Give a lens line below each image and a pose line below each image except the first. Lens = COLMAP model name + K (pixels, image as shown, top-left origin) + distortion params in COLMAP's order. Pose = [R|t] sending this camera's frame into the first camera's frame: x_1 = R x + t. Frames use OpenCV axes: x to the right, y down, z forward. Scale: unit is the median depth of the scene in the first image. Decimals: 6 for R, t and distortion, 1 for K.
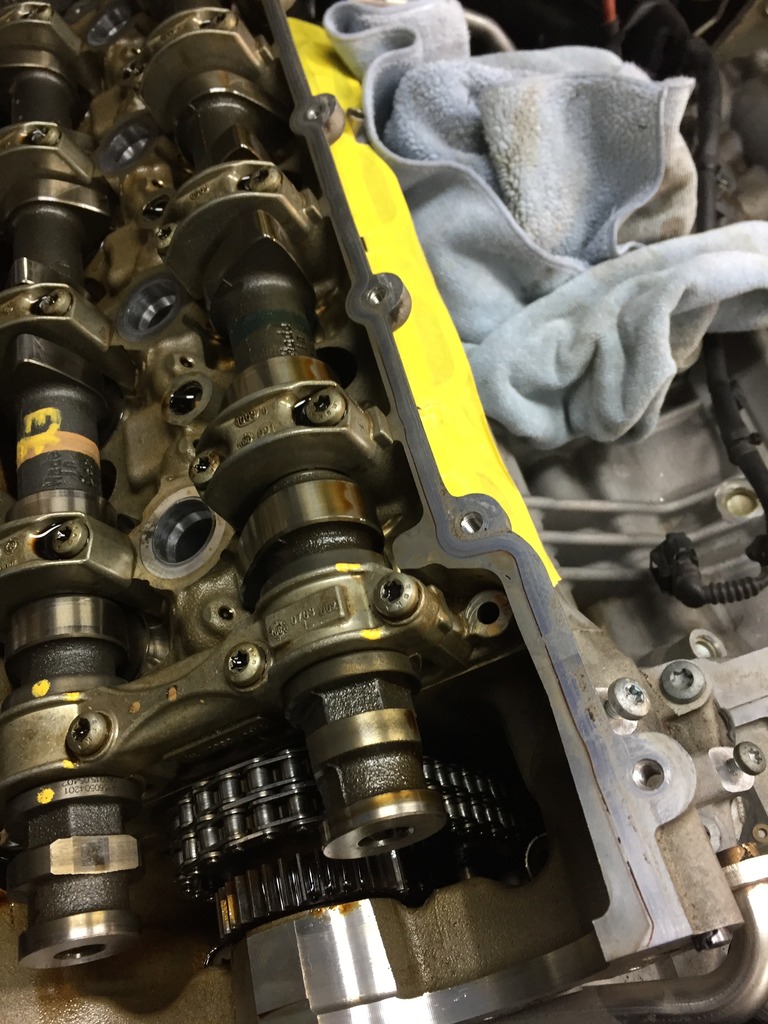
lens RADIAL K [[891.9, 0, 384.0], [0, 891.9, 512.0], [0, 0, 1]] dist [0.093694, -0.171775]
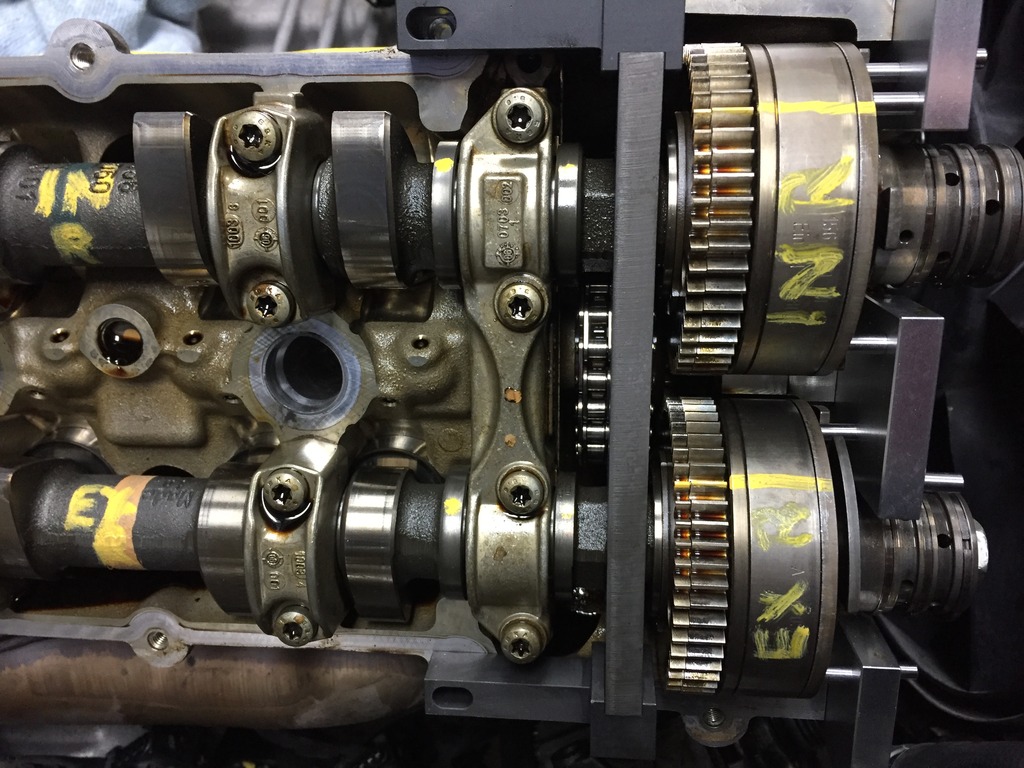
lens RADIAL K [[891.9, 0, 512.0], [0, 891.9, 384.0], [0, 0, 1]] dist [0.093694, -0.171775]
pose [[0.265597, -0.953592, 0.141849, -0.326468], [0.848022, 0.301070, 0.436138, -0.200585], [-0.458604, 0.004454, 0.888630, 0.133909]]
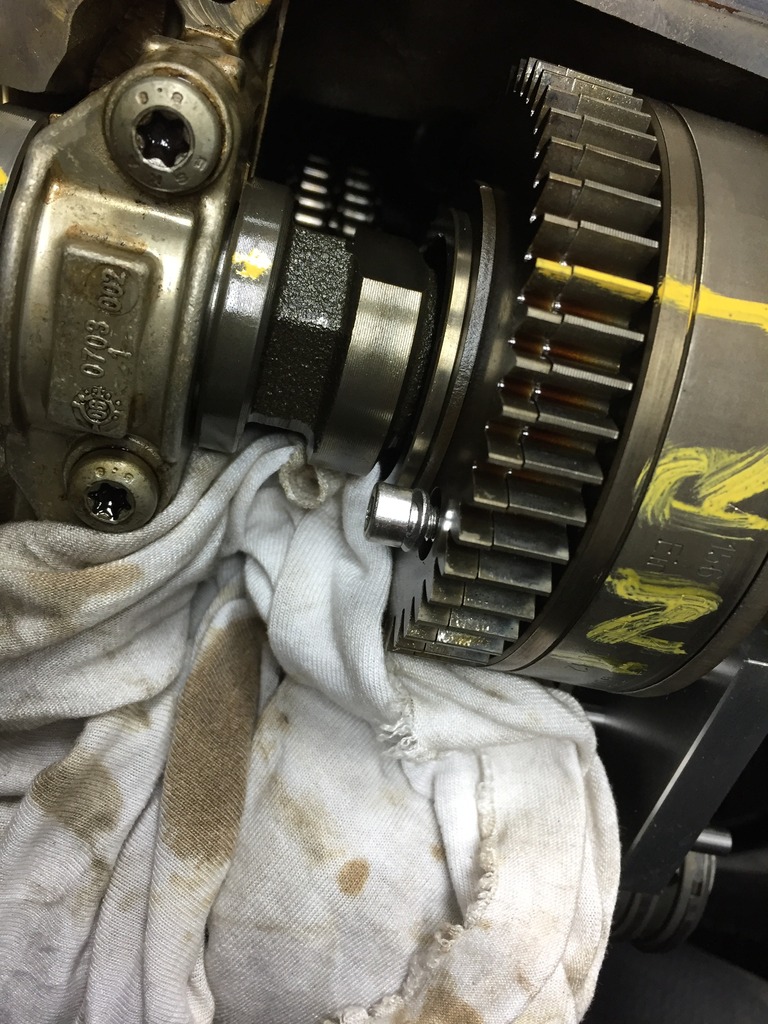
lens RADIAL K [[891.9, 0, 384.0], [0, 891.9, 512.0], [0, 0, 1]] dist [0.093694, -0.171775]
pose [[0.439938, -0.897479, -0.031411, -0.073321], [0.646419, 0.292202, 0.704812, -0.072003], [-0.623375, -0.330378, 0.708699, 0.477648]]
